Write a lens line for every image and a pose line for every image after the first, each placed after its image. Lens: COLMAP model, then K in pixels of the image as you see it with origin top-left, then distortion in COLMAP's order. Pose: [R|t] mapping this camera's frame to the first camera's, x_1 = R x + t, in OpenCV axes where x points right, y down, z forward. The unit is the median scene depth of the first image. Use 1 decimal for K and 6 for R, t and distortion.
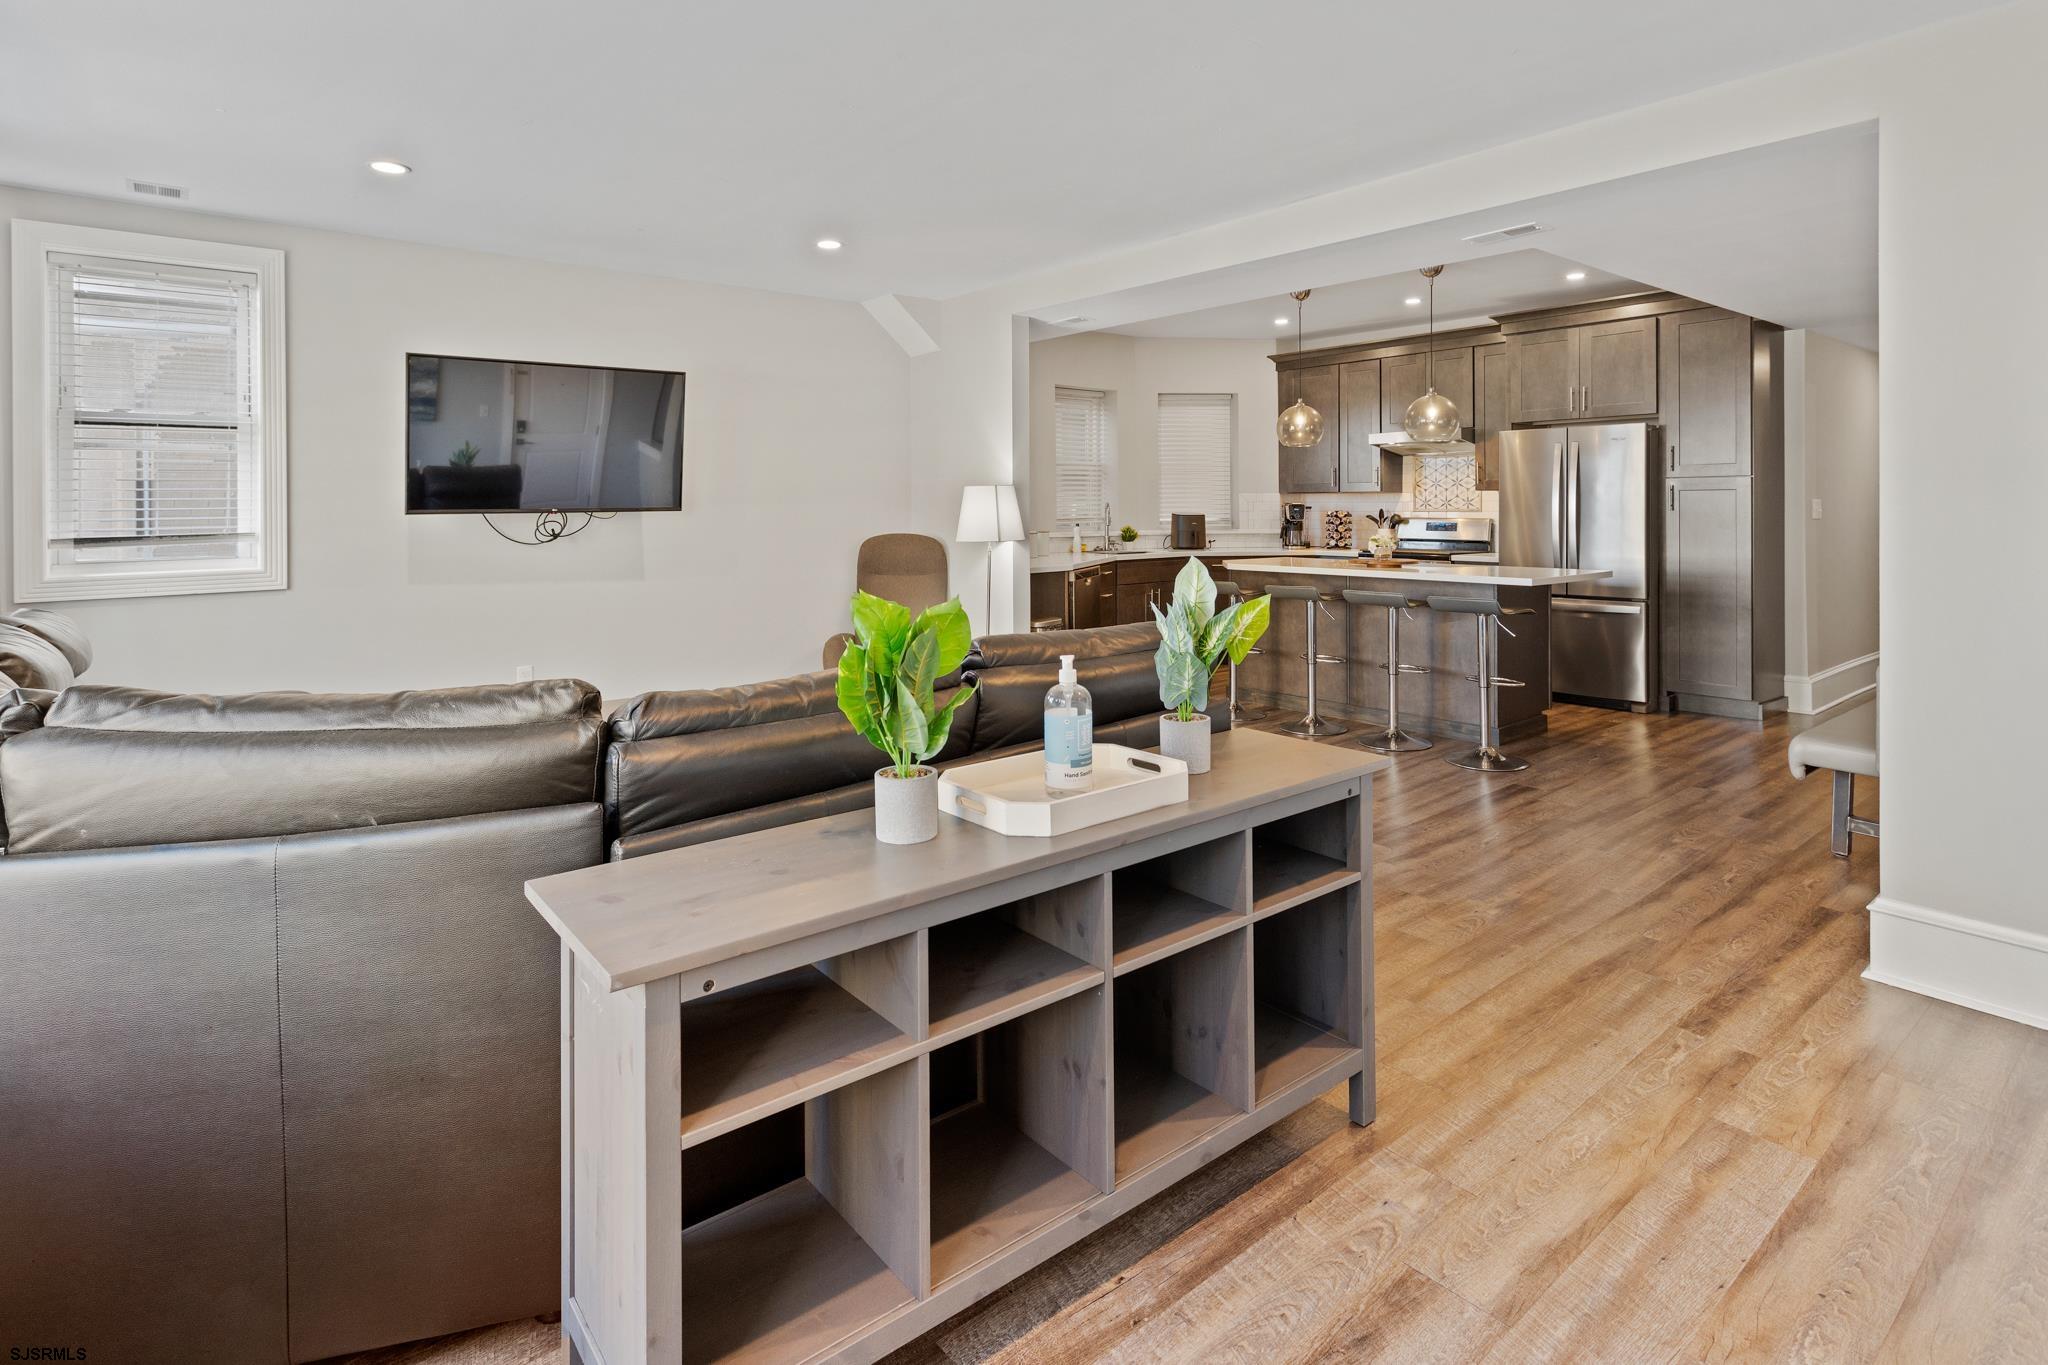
lens RADIAL K [[1044.0, 0, 1032.7], [0, 1044.0, 513.9], [0, 0, 1]] dist [0.002701, -0.000624]
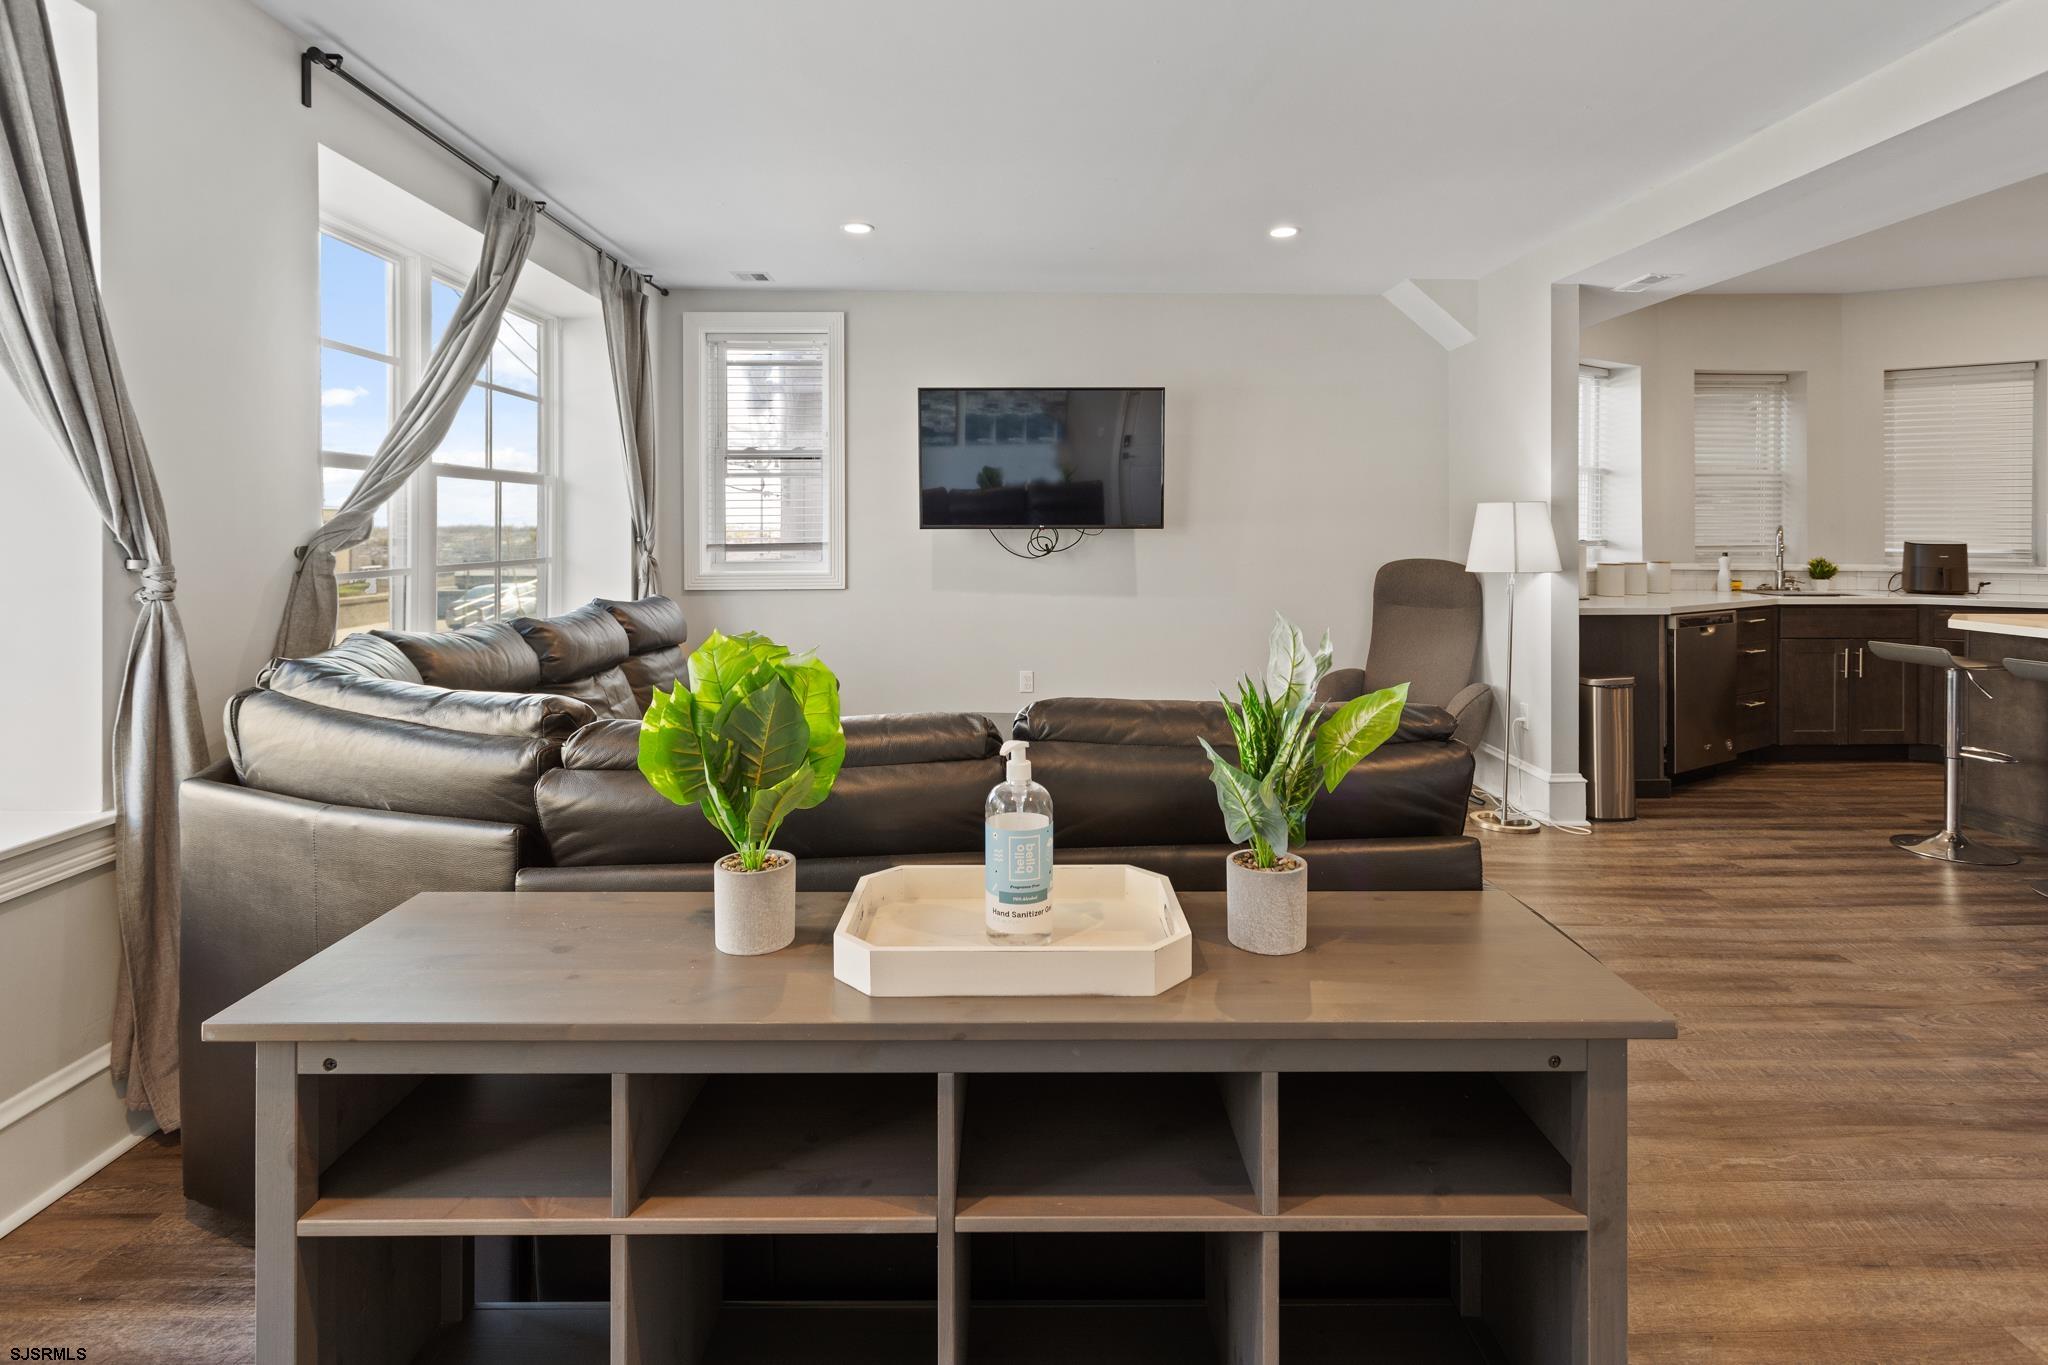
lens RADIAL K [[1022.1, 0, 1027.5], [0, 1022.1, 532.1], [0, 0, 1]] dist [0.004369, -0.000015]
pose [[0.783524, 0.014167, -0.621201, 0.141660], [-0.013799, 0.999890, 0.005398, -0.003069], [0.621209, 0.004342, 0.783633, 0.139457]]
